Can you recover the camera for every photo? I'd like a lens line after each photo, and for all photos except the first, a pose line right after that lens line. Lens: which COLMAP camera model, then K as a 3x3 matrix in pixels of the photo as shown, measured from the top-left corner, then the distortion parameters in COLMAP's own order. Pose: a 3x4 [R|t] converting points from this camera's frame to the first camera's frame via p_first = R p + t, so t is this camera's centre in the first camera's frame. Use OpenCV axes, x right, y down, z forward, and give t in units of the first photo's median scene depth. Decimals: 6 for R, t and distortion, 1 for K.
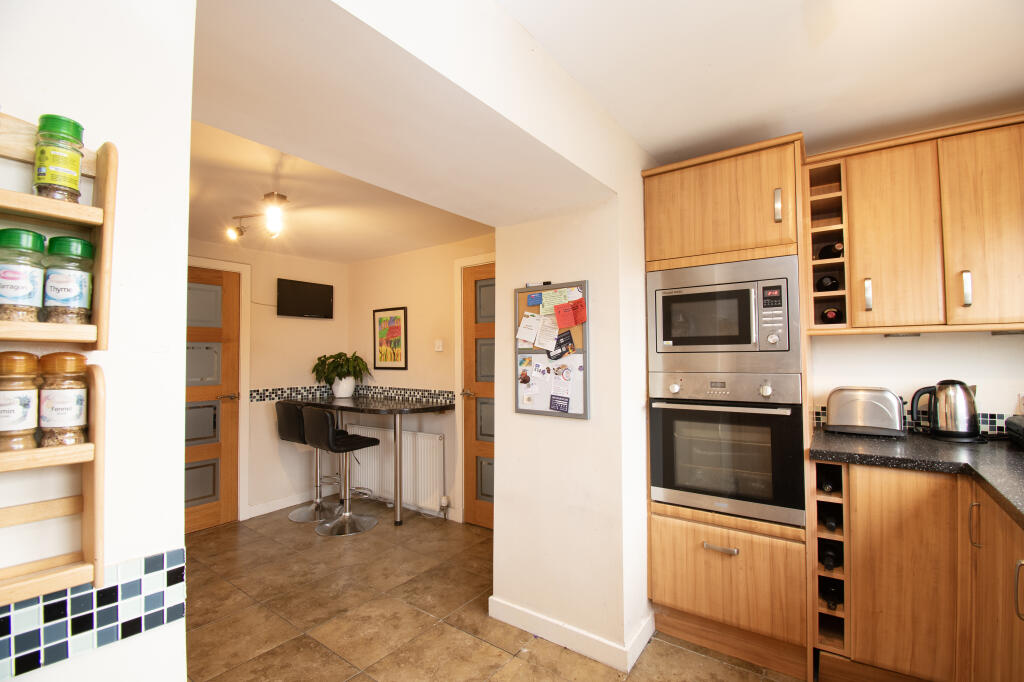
lens RADIAL K [[466.0, 0, 530.3], [0, 466.0, 339.8], [0, 0, 1]] dist [0.003489, -0.002986]
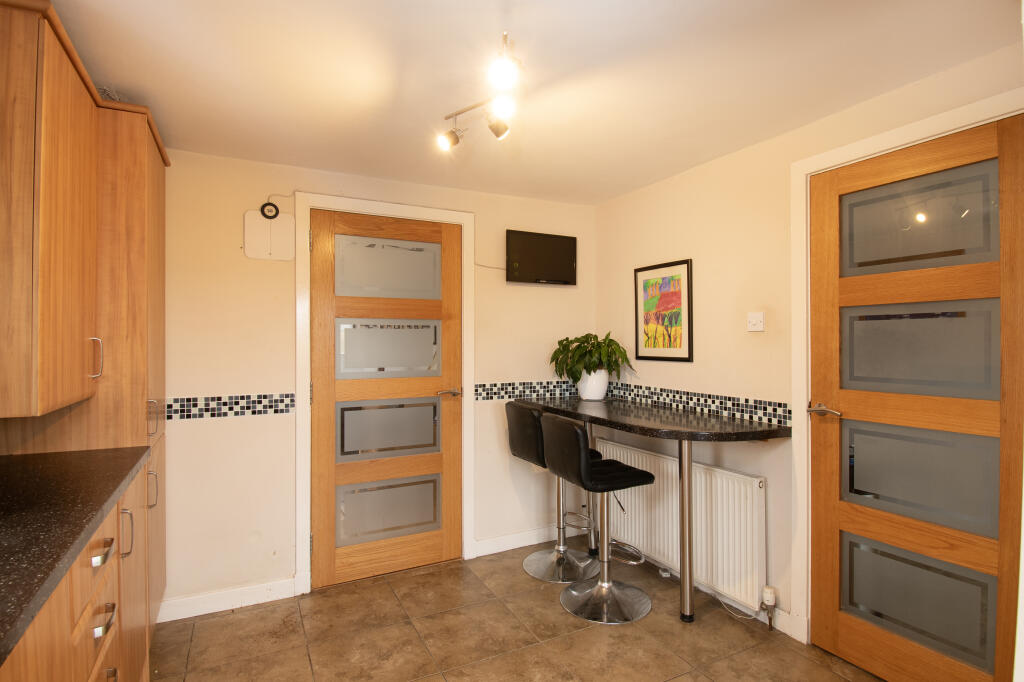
lens RADIAL K [[528.8, 0, 512.6], [0, 528.8, 338.4], [0, 0, 1]] dist [-0.002718, -0.000268]
pose [[0.886289, 0.006004, -0.463093, -0.163048], [0.008025, 0.999567, 0.028319, 0.012456], [0.463062, -0.028816, 0.885857, 0.292461]]
